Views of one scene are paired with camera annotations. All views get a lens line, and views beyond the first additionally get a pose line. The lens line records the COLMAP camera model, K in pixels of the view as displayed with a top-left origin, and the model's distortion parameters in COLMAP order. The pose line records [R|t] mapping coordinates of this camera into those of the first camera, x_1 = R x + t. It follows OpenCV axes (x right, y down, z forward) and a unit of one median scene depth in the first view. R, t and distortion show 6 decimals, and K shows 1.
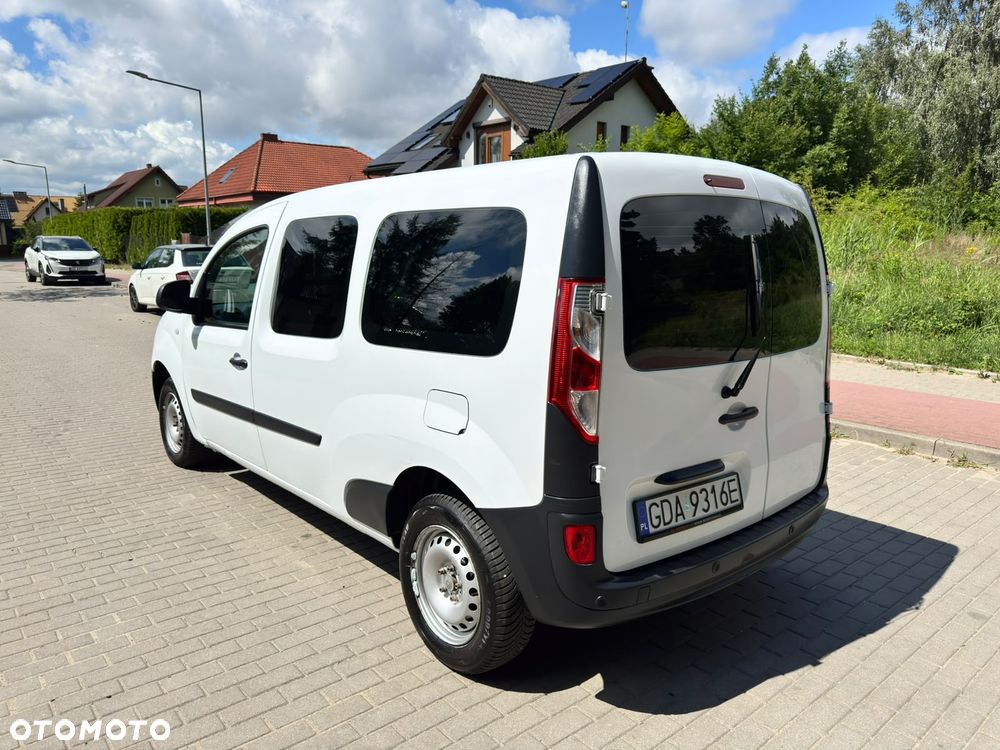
lens RADIAL K [[719.1, 0, 506.6], [0, 719.1, 362.9], [0, 0, 1]] dist [0.053011, -0.004297]
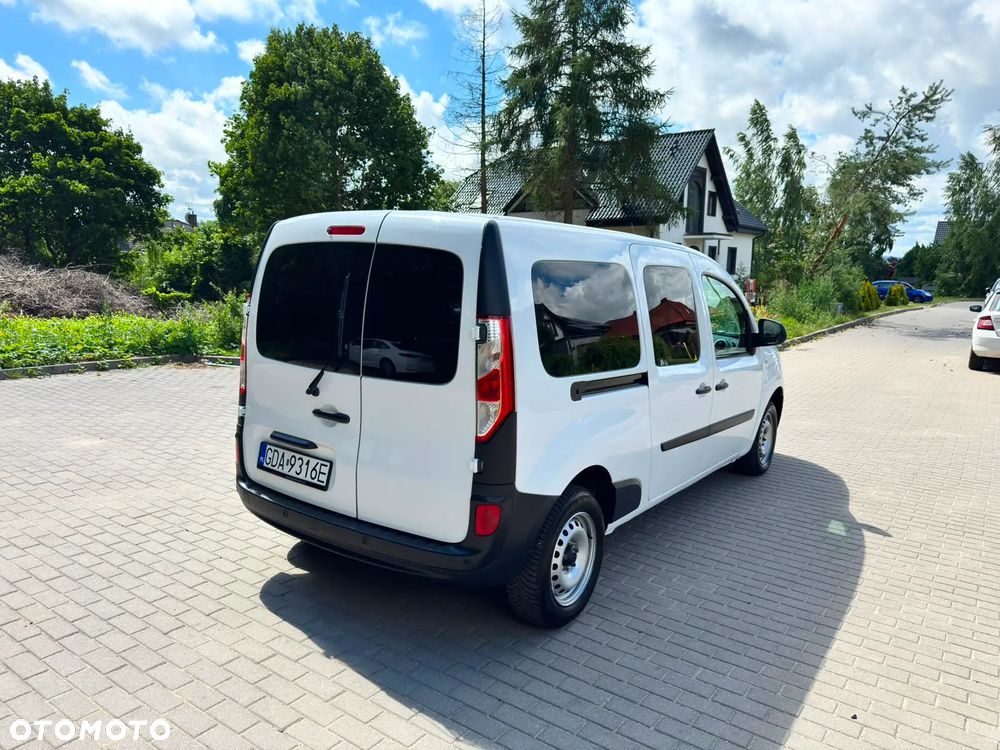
lens RADIAL K [[731.0, 0, 510.3], [0, 731.0, 371.0], [0, 0, 1]] dist [0.005429, -0.010658]
pose [[0.256583, 0.140545, -0.956249, 1.623532], [-0.184366, 0.978322, 0.094320, -0.181523], [0.948775, 0.152099, 0.276933, 0.951330]]
